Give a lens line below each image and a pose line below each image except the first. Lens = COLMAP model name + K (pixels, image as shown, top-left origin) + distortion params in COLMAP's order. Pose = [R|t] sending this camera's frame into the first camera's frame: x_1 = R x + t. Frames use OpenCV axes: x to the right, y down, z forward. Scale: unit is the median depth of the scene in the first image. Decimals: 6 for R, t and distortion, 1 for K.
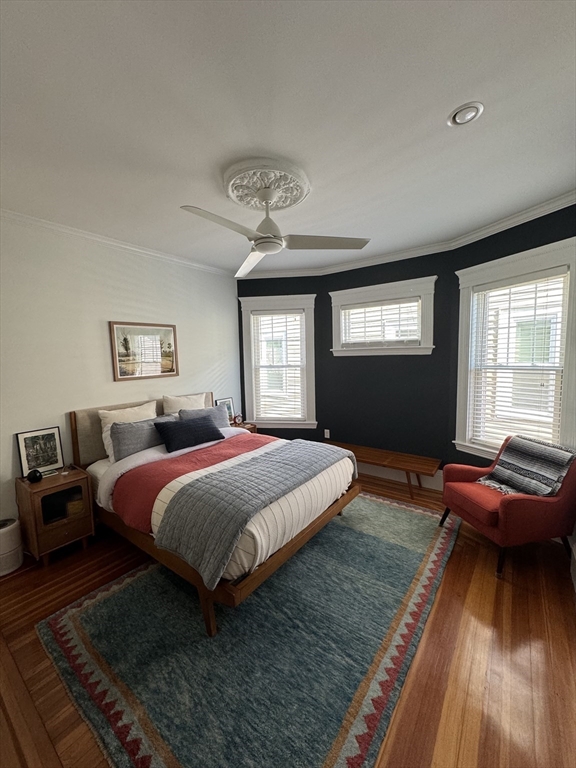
lens RADIAL K [[306.7, 0, 288.5], [0, 306.7, 384.0], [0, 0, 1]] dist [-0.001754, -0.000295]
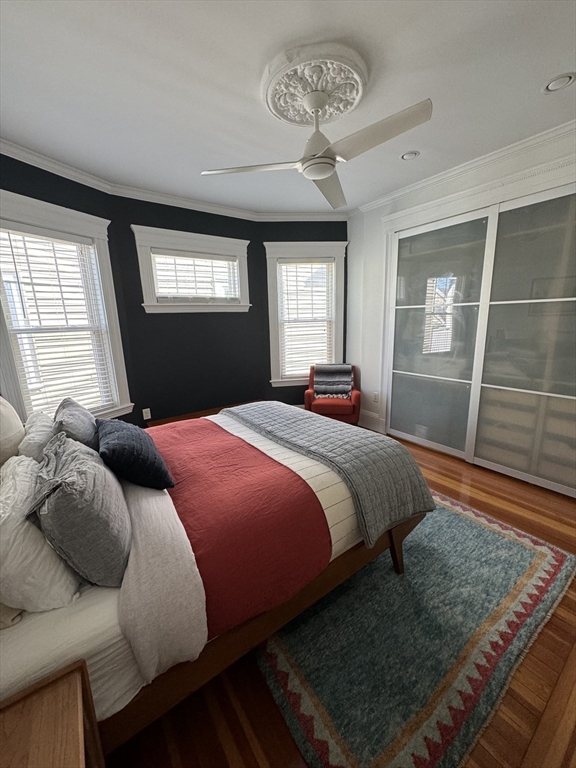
lens RADIAL K [[306.7, 0, 289.0], [0, 306.7, 383.1], [0, 0, 1]] dist [-0.001754, -0.000295]
pose [[0.289308, -0.189466, 0.938298, -0.790074], [0.105238, 0.980570, 0.165554, -0.011065], [-0.951433, 0.050849, 0.303626, 0.661804]]
